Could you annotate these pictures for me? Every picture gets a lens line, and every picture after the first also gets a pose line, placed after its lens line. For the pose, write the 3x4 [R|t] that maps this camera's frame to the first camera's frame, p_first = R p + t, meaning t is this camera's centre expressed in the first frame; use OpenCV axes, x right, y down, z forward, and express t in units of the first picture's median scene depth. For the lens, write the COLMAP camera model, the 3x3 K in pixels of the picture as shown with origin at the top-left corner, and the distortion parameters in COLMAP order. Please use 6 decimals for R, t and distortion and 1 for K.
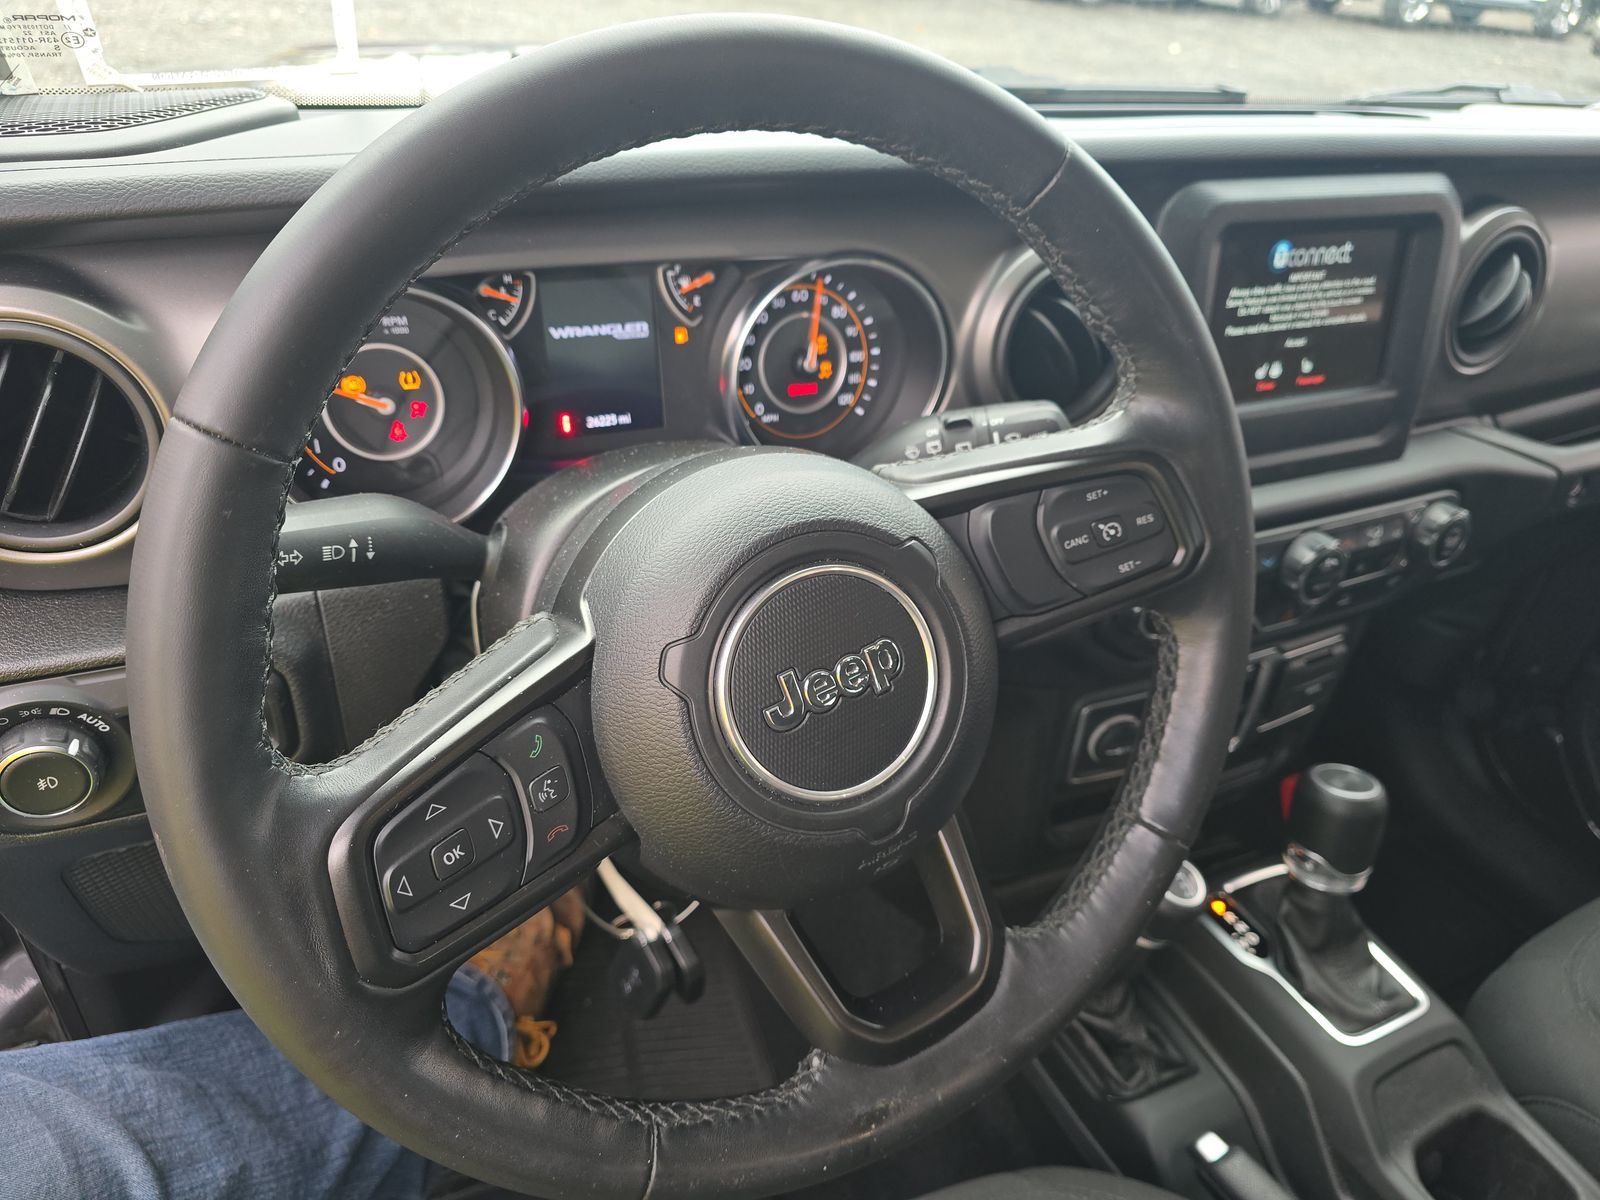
lens RADIAL K [[1075.0, 0, 813.2], [0, 1075.0, 609.2], [0, 0, 1]] dist [0.050827, -0.051310]
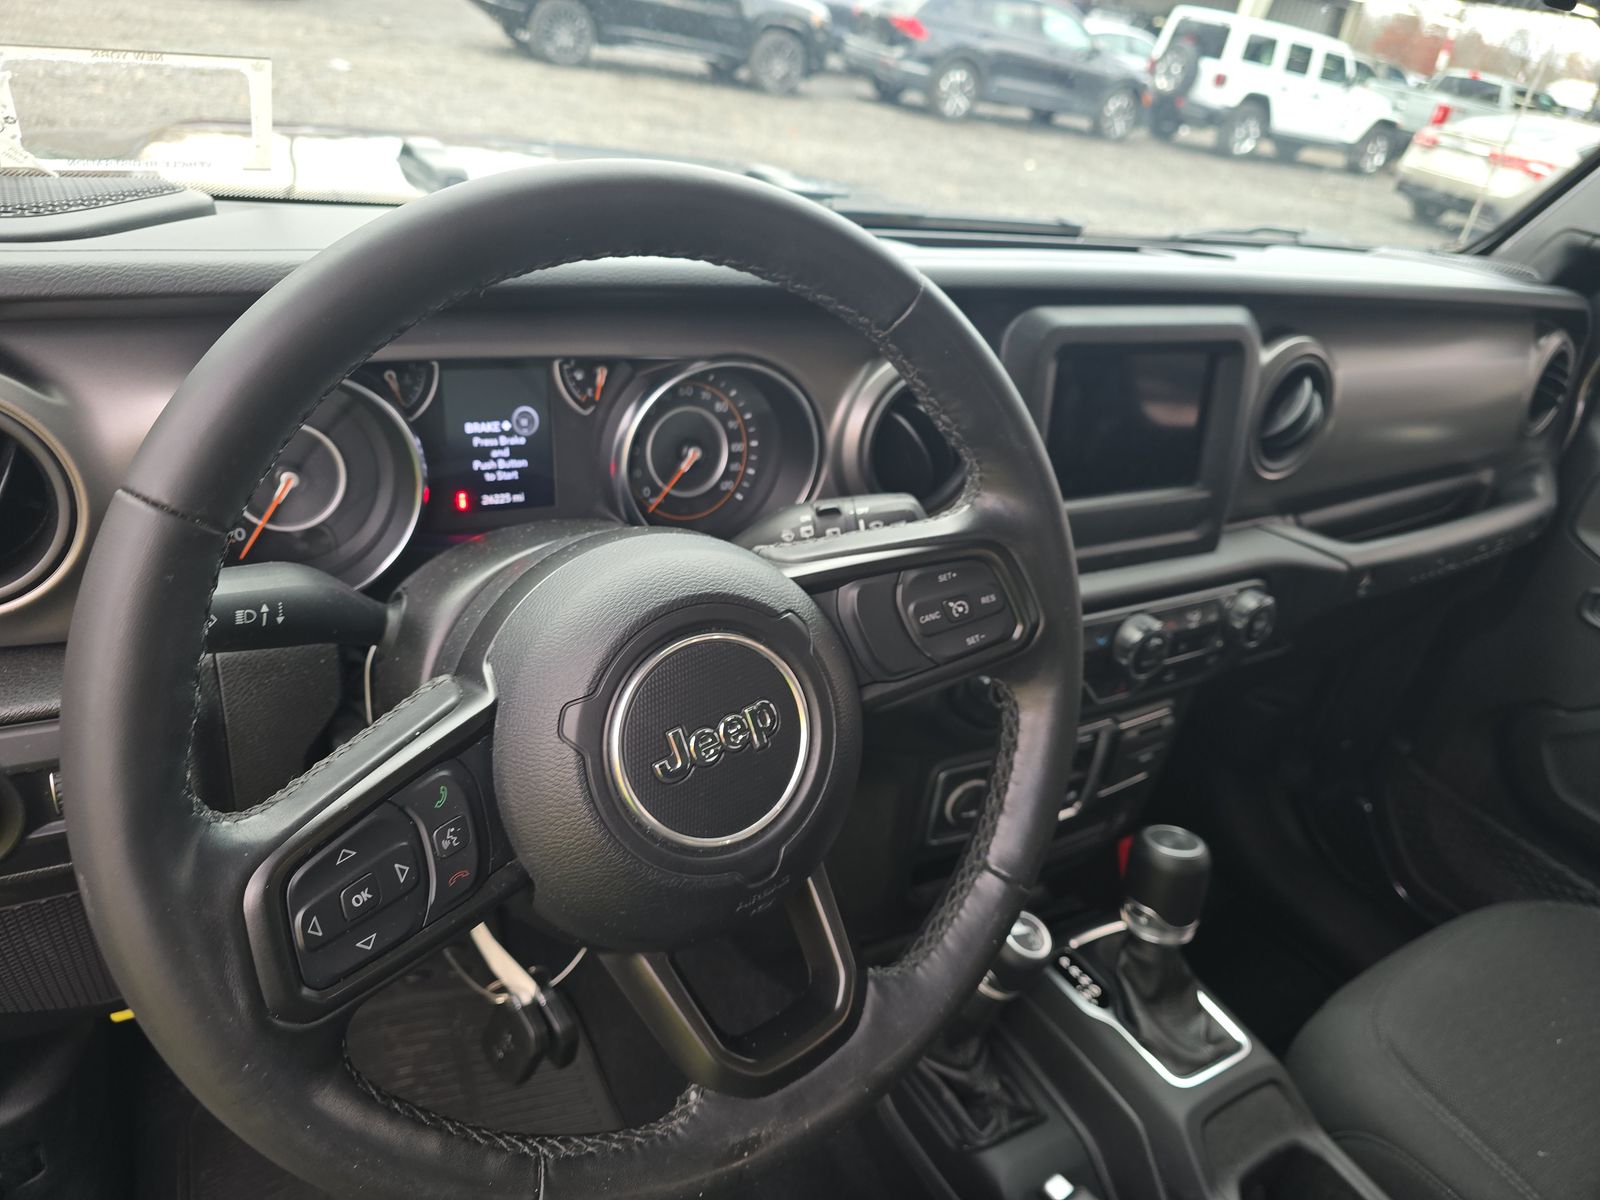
lens RADIAL K [[1075.0, 0, 813.2], [0, 1075.0, 609.2], [0, 0, 1]] dist [0.050827, -0.051310]
pose [[0.992627, 0.015972, 0.120154, -0.014597], [-0.007206, 0.997303, -0.073037, 0.011861], [-0.120997, 0.071633, 0.990065, -0.102957]]
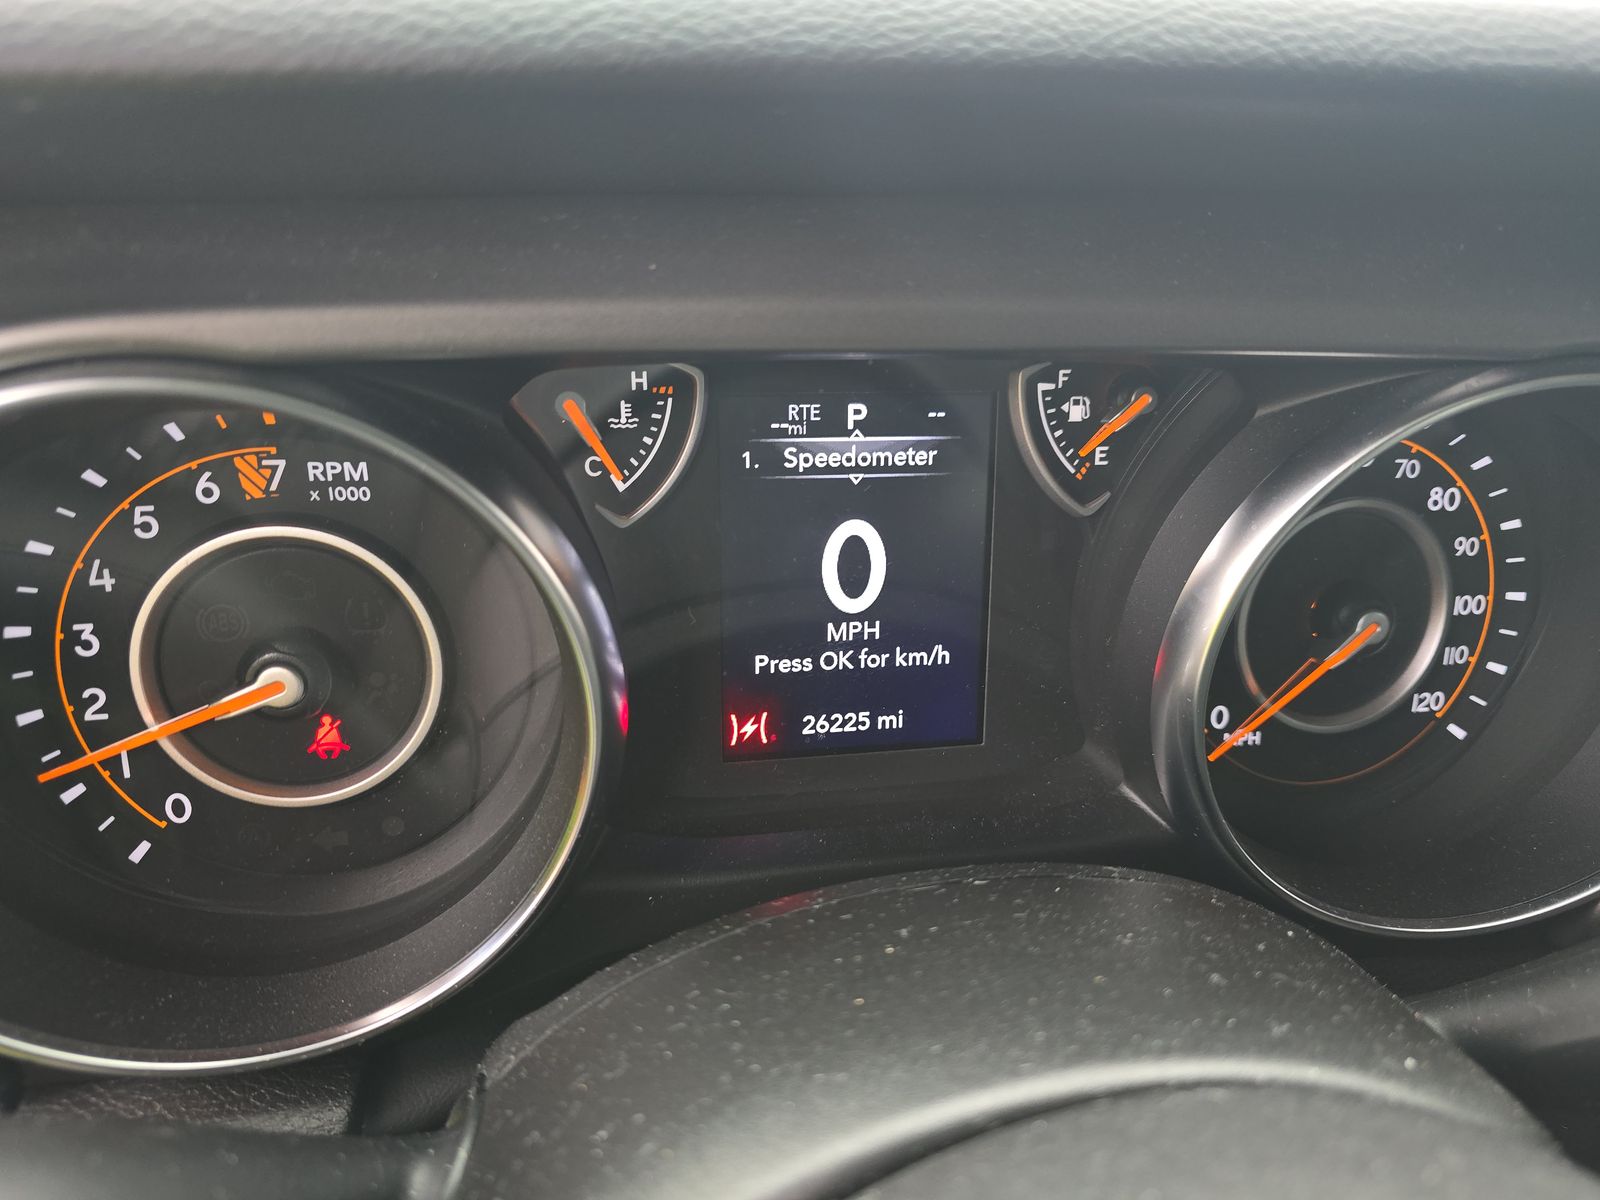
lens RADIAL K [[1075.0, 0, 813.2], [0, 1075.0, 609.2], [0, 0, 1]] dist [0.050827, -0.051310]
pose [[0.962460, 0.109317, -0.248437, -0.123150], [-0.131924, 0.988327, -0.076201, -0.211011], [0.237206, 0.106115, 0.965646, 0.676432]]
